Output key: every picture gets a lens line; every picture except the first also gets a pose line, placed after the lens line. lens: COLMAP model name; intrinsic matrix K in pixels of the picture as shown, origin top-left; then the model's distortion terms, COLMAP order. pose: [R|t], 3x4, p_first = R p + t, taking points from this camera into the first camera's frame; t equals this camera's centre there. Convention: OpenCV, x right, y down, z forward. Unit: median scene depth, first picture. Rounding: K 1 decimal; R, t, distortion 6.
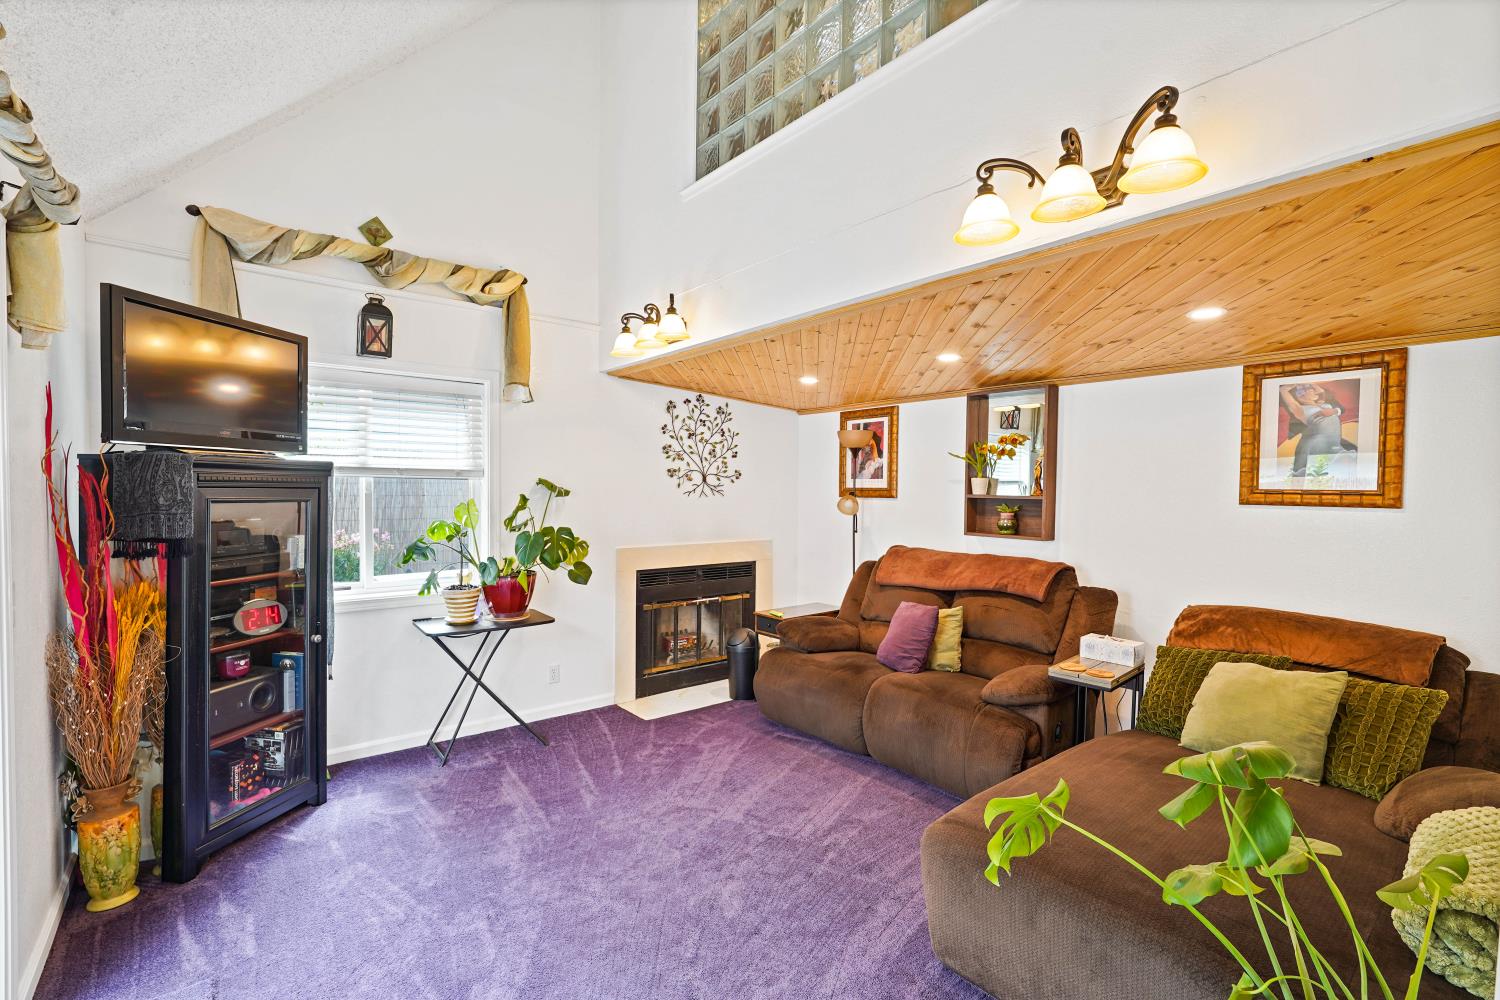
lens RADIAL K [[669.3, 0, 749.1], [0, 669.3, 506.5], [0, 0, 1]] dist [-0.000771, 0.000063]
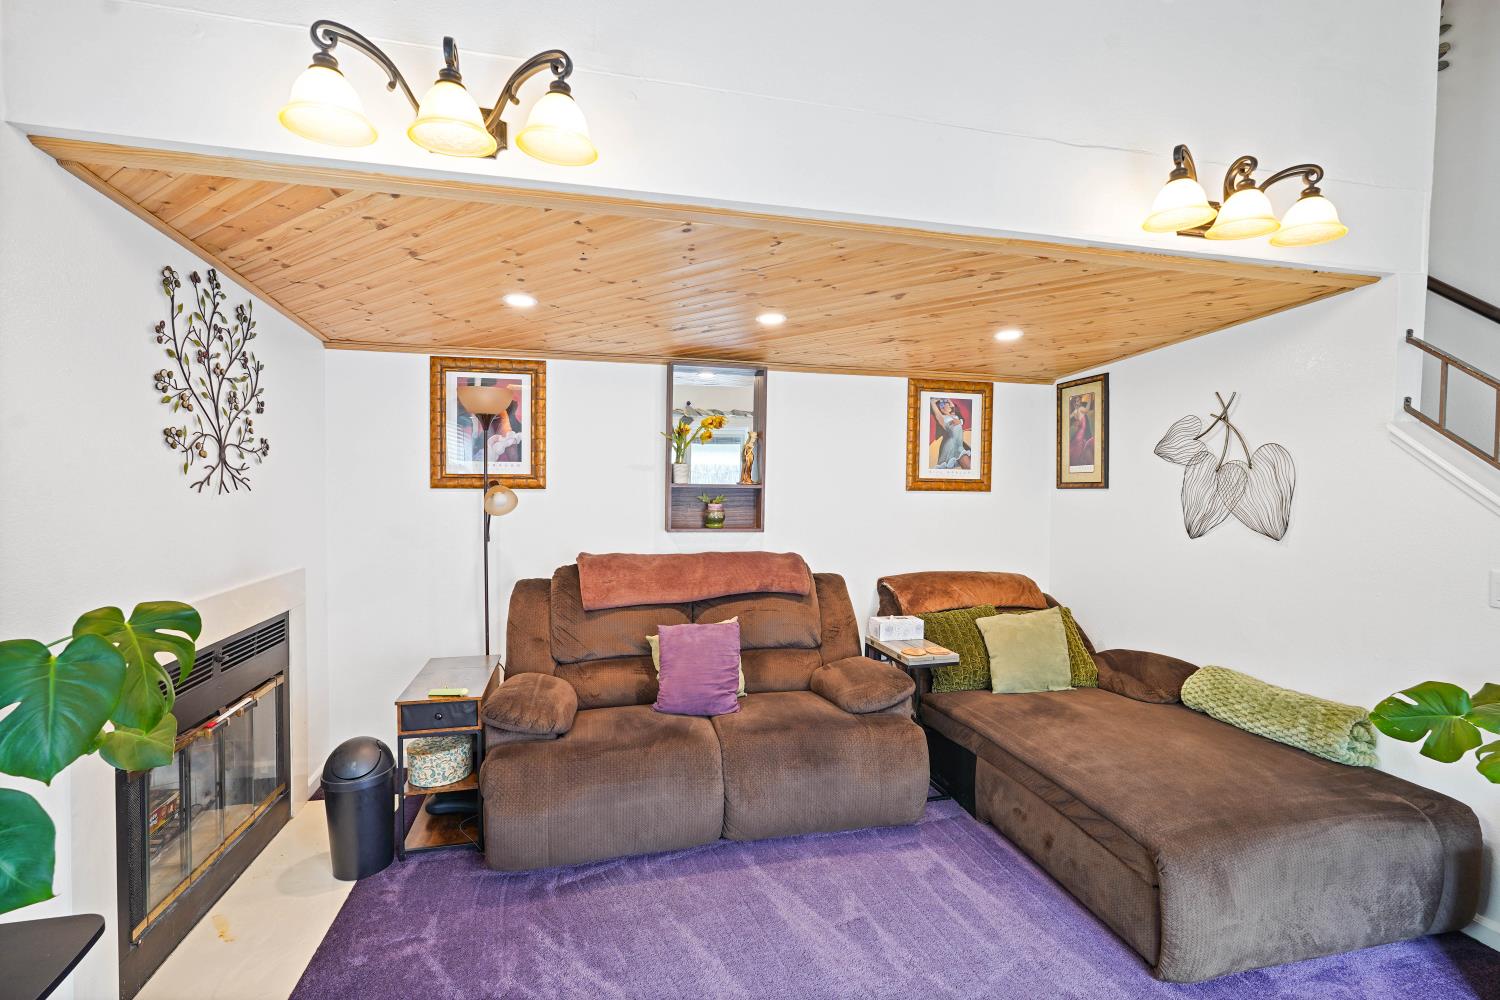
lens RADIAL K [[671.5, 0, 745.7], [0, 671.5, 501.9], [0, 0, 1]] dist [-0.003410, 0.000053]
pose [[0.438026, -0.033512, 0.898337, -0.462860], [0.018012, 0.999431, 0.028500, -0.020867], [-0.898782, 0.003697, 0.438381, 0.661068]]
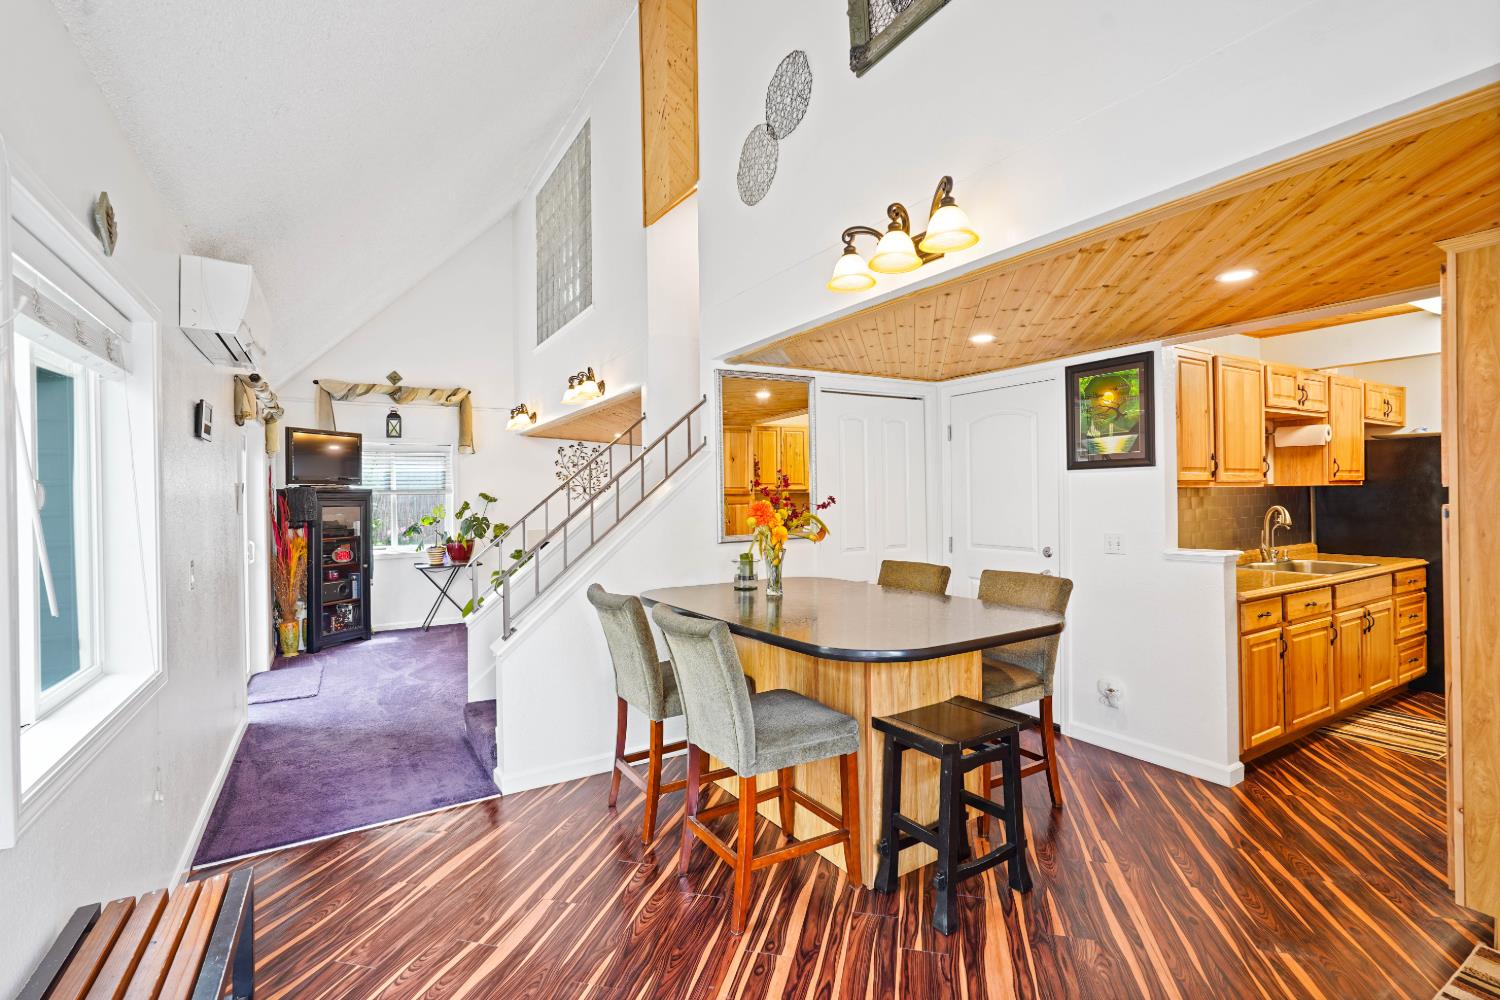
lens RADIAL K [[689.0, 0, 749.1], [0, 689.0, 492.8], [0, 0, 1]] dist [0.000289, 0.000595]
pose [[0.992081, -0.027554, -0.122538, 0.809755], [0.023777, 0.999199, -0.032180, 0.046768], [0.123327, 0.029012, 0.991942, -1.008529]]
